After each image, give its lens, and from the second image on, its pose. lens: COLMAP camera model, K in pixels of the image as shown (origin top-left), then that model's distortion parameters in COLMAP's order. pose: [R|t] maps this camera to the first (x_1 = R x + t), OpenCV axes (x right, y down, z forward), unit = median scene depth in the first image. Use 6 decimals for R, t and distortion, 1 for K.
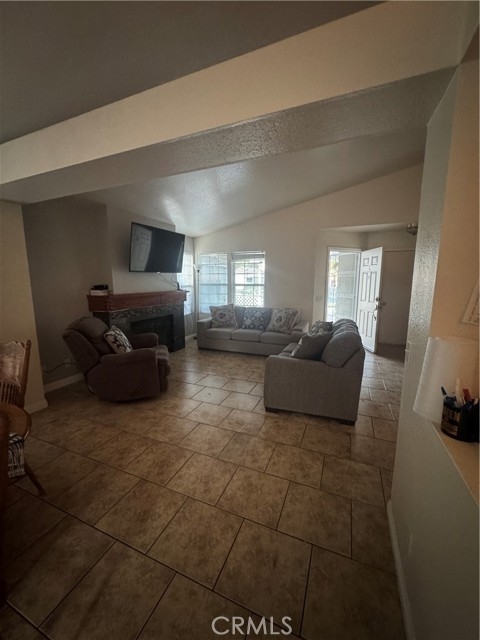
lens RADIAL K [[256.4, 0, 242.2], [0, 256.4, 313.3], [0, 0, 1]] dist [-0.001974, 0.000752]
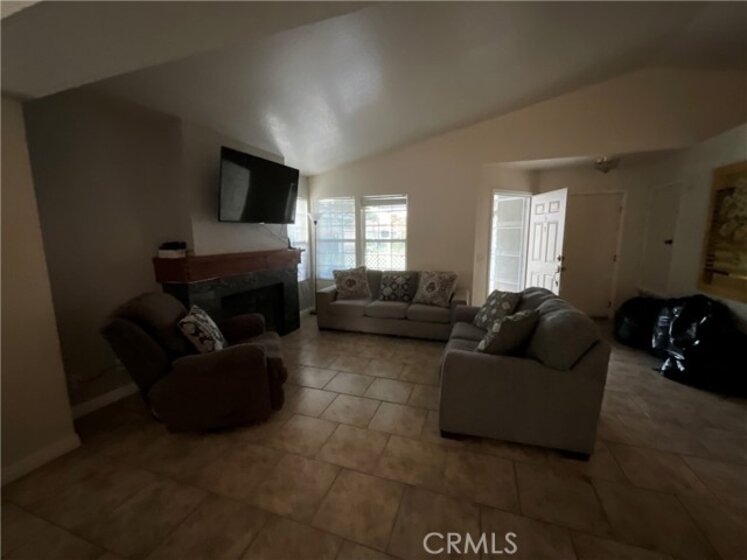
lens RADIAL K [[300.1, 0, 376.6], [0, 300.1, 274.7], [0, 0, 1]] dist [0.002478, 0.001252]
pose [[0.997702, -0.014897, 0.066090, -0.067132], [0.014795, 0.999888, 0.002025, -0.016121], [-0.066112, -0.001043, 0.997812, 0.154231]]
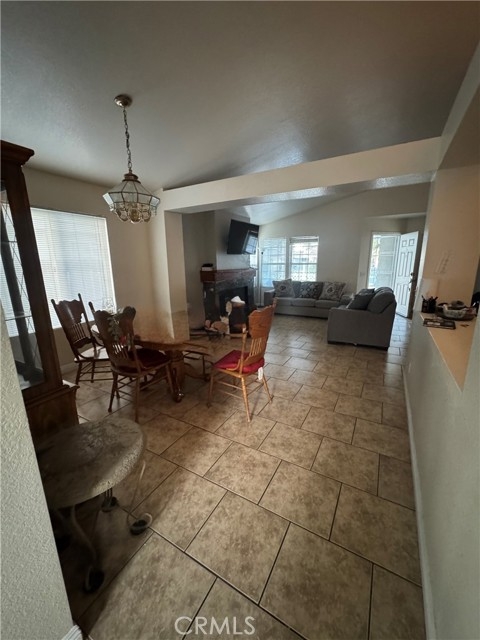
lens RADIAL K [[256.4, 0, 239.2], [0, 256.4, 318.7], [0, 0, 1]] dist [-0.001974, 0.000752]
pose [[0.992322, 0.017915, -0.122381, -0.152150], [-0.006894, 0.995927, 0.089895, 0.054835], [0.123493, -0.088361, 0.988404, -0.359777]]
